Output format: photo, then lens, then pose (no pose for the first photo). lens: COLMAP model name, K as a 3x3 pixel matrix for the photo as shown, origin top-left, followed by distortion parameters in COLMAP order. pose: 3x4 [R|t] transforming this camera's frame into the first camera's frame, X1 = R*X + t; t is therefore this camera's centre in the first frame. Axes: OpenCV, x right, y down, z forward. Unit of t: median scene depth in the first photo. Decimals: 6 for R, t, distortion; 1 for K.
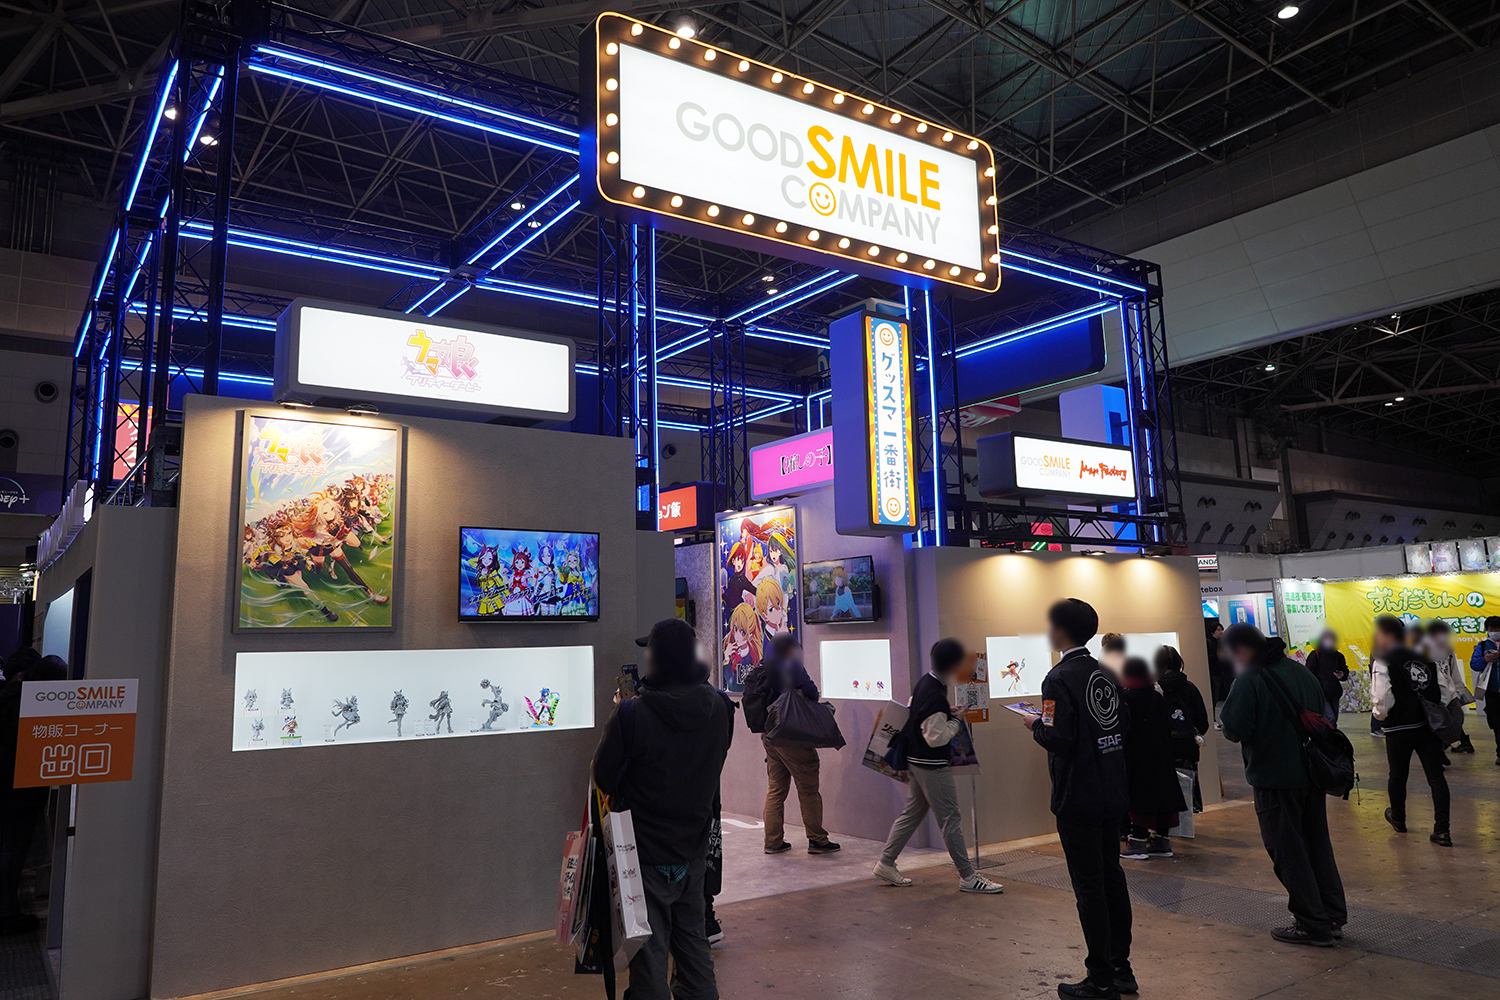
lens RADIAL K [[1068.9, 0, 749.7], [0, 1068.9, 494.0], [0, 0, 1]] dist [-0.008778, -0.001411]
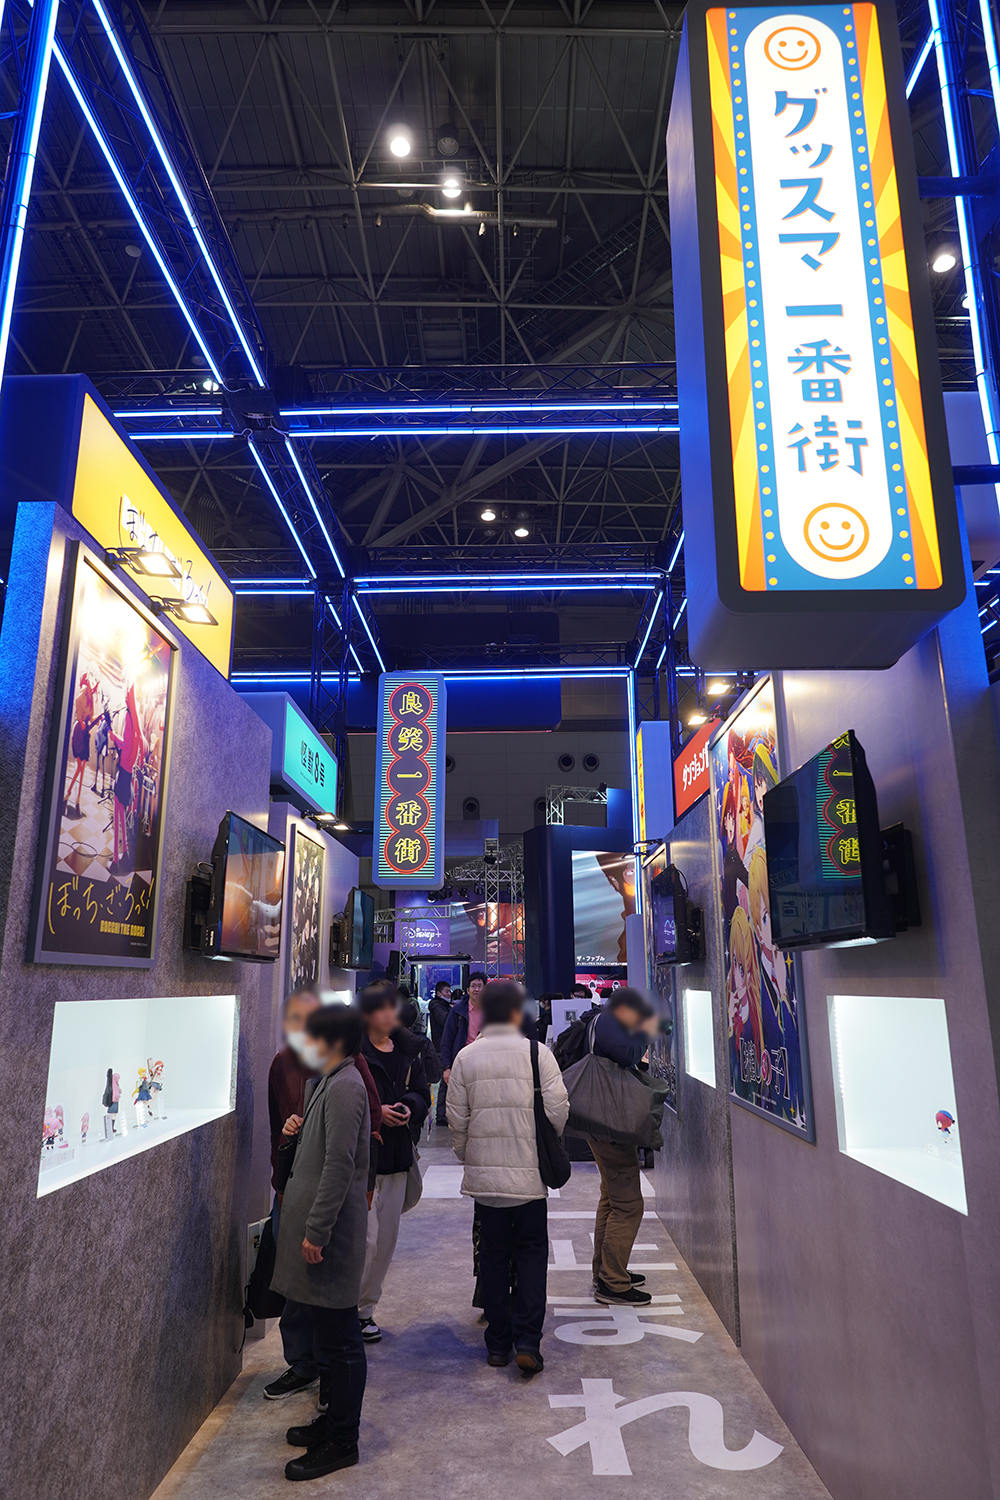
lens RADIAL K [[964.1, 0, 503.9], [0, 964.1, 755.6], [0, 0, 1]] dist [-0.002117, 0.001229]
pose [[0.813749, -0.127048, -0.567160, 0.197302], [0.080379, 0.991040, -0.106674, 0.090125], [0.575631, 0.041218, 0.816670, 0.727440]]
